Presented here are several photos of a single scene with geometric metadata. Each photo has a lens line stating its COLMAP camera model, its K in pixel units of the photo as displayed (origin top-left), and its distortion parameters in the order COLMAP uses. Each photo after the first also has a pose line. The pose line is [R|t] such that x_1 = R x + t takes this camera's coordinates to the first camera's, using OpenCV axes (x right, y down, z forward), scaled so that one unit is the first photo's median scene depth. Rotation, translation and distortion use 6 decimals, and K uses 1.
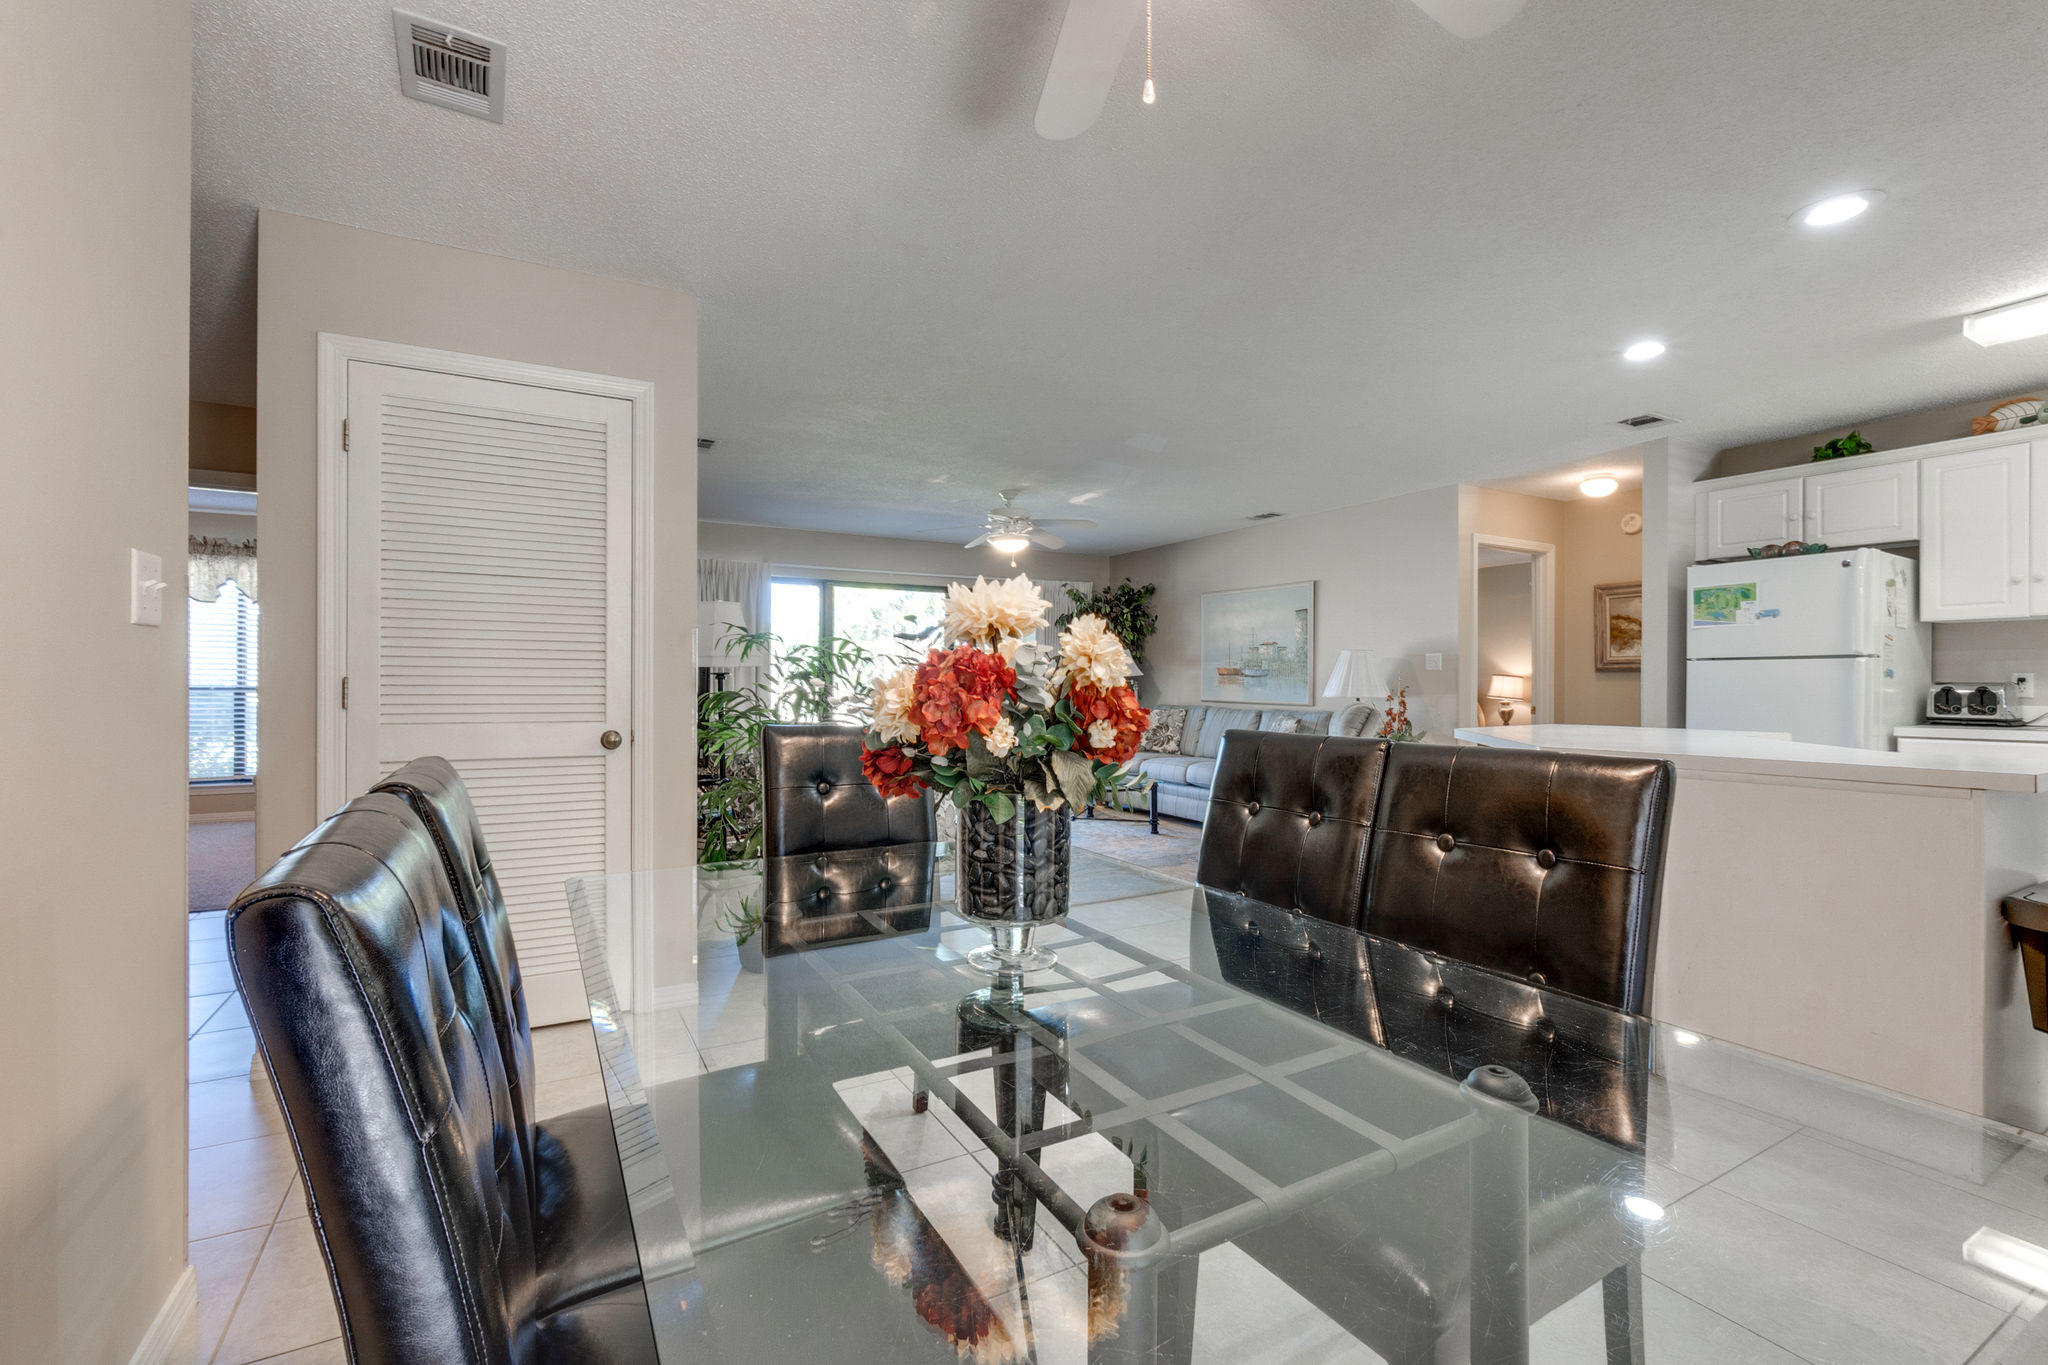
lens RADIAL K [[878.1, 0, 1013.8], [0, 878.1, 678.0], [0, 0, 1]] dist [0.003875, 0.000268]
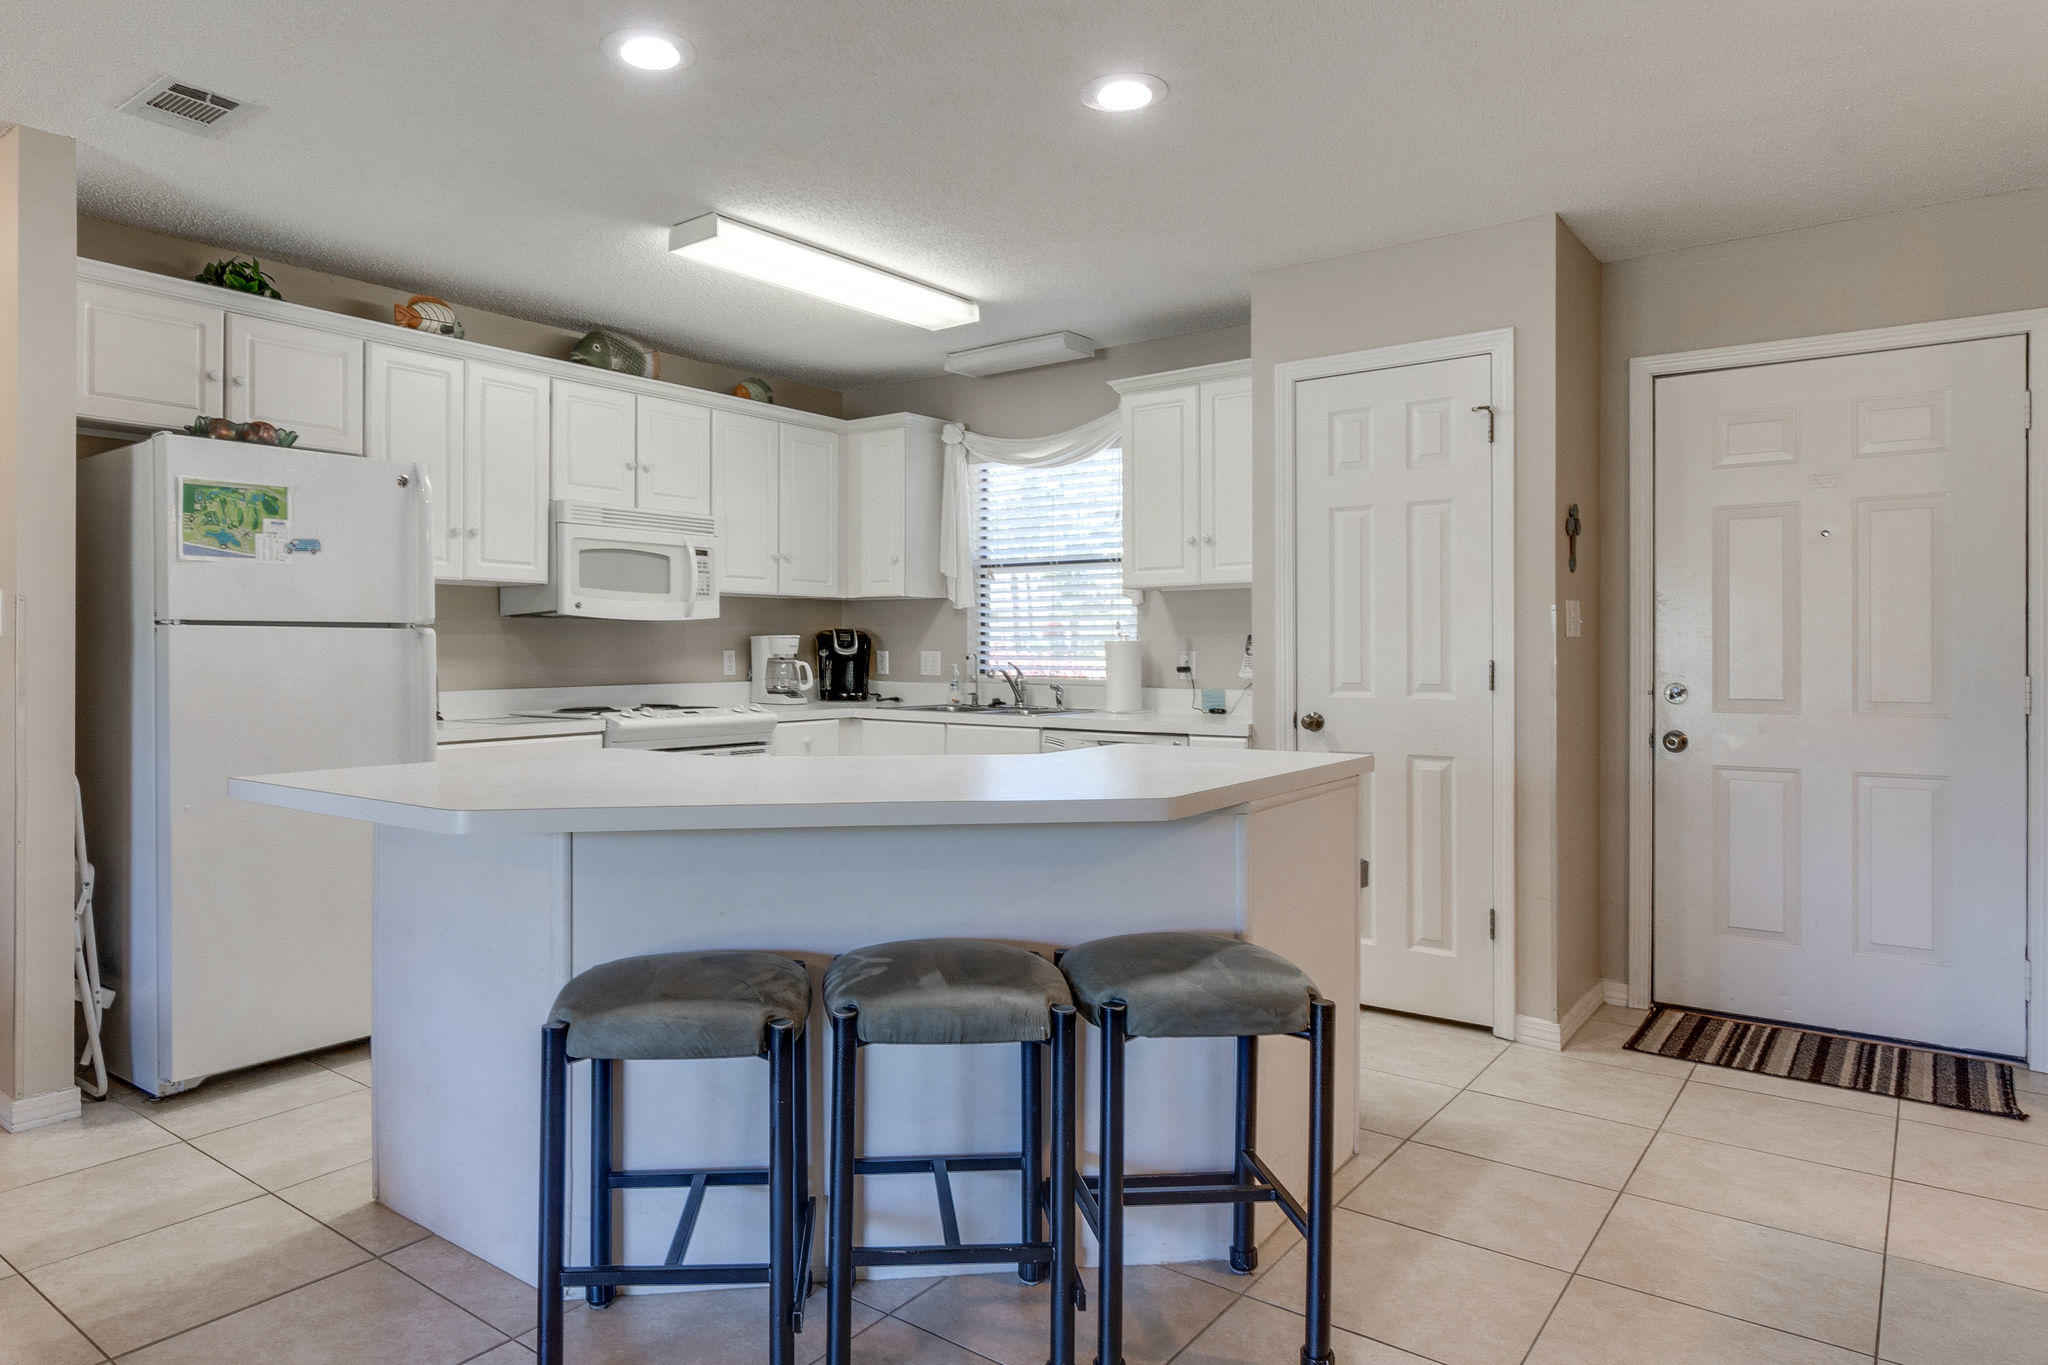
lens RADIAL K [[1250.3, 0, 941.9], [0, 1250.3, 653.1], [0, 0, 1]] dist [0.001684, -0.002151]
pose [[-0.378512, -0.006169, 0.925576, -0.024874], [-0.007933, 0.999963, 0.003421, -0.005812], [-0.925562, -0.006048, -0.378547, 0.528580]]
